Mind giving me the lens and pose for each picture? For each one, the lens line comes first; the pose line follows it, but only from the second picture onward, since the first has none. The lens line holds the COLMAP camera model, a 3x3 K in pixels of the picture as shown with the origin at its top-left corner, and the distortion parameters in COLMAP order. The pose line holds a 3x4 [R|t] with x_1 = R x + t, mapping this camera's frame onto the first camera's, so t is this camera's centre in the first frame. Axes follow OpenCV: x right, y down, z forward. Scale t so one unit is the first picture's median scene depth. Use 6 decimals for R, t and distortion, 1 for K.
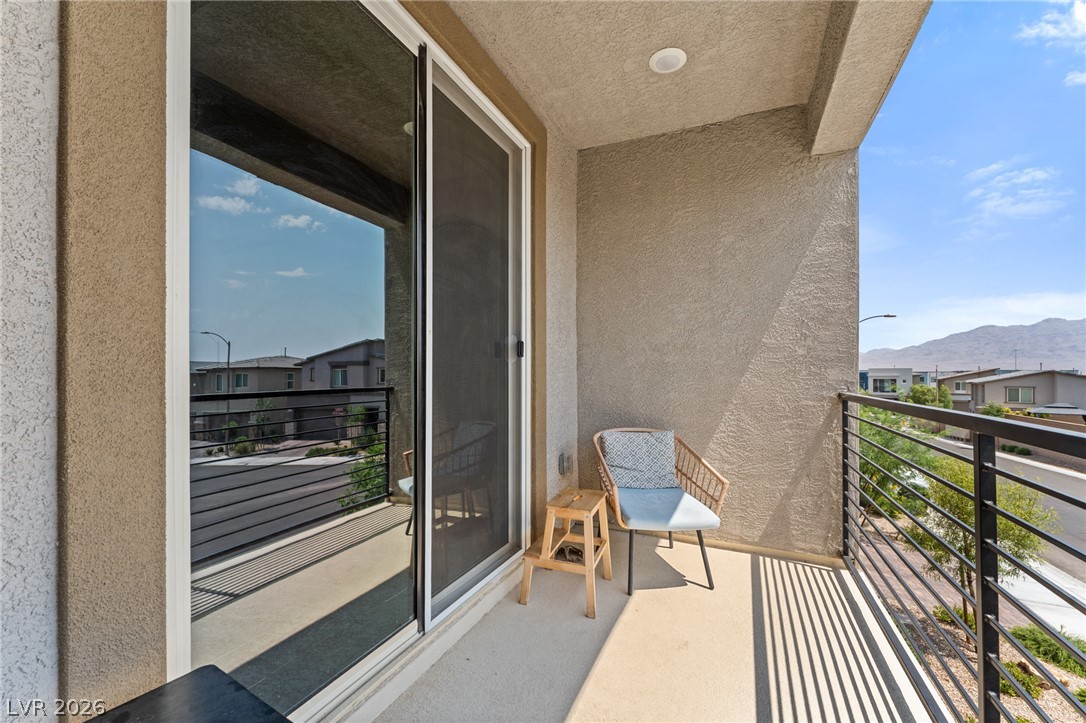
lens RADIAL K [[449.5, 0, 541.7], [0, 449.5, 371.6], [0, 0, 1]] dist [0.001367, -0.000140]
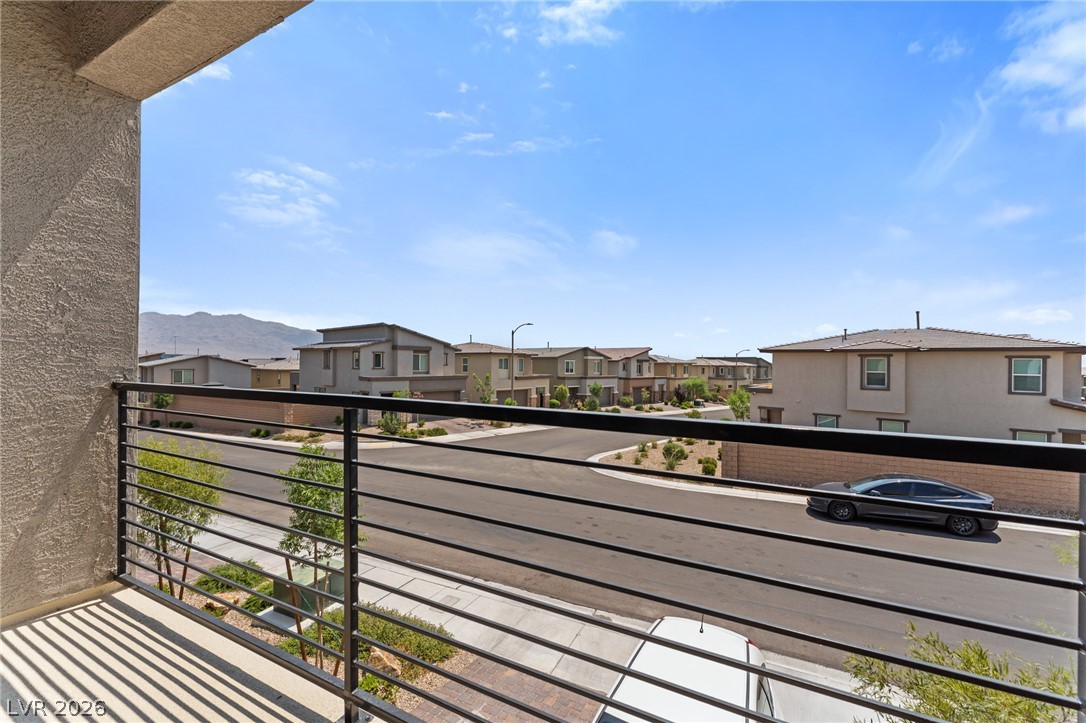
lens RADIAL K [[445.0, 0, 544.0], [0, 445.0, 359.1], [0, 0, 1]] dist [-0.001818, -0.000027]
pose [[0.059092, 0.001106, 0.998252, -0.107727], [-0.009381, 0.999956, -0.000552, -0.002735], [-0.998208, -0.009332, 0.059100, 0.154528]]
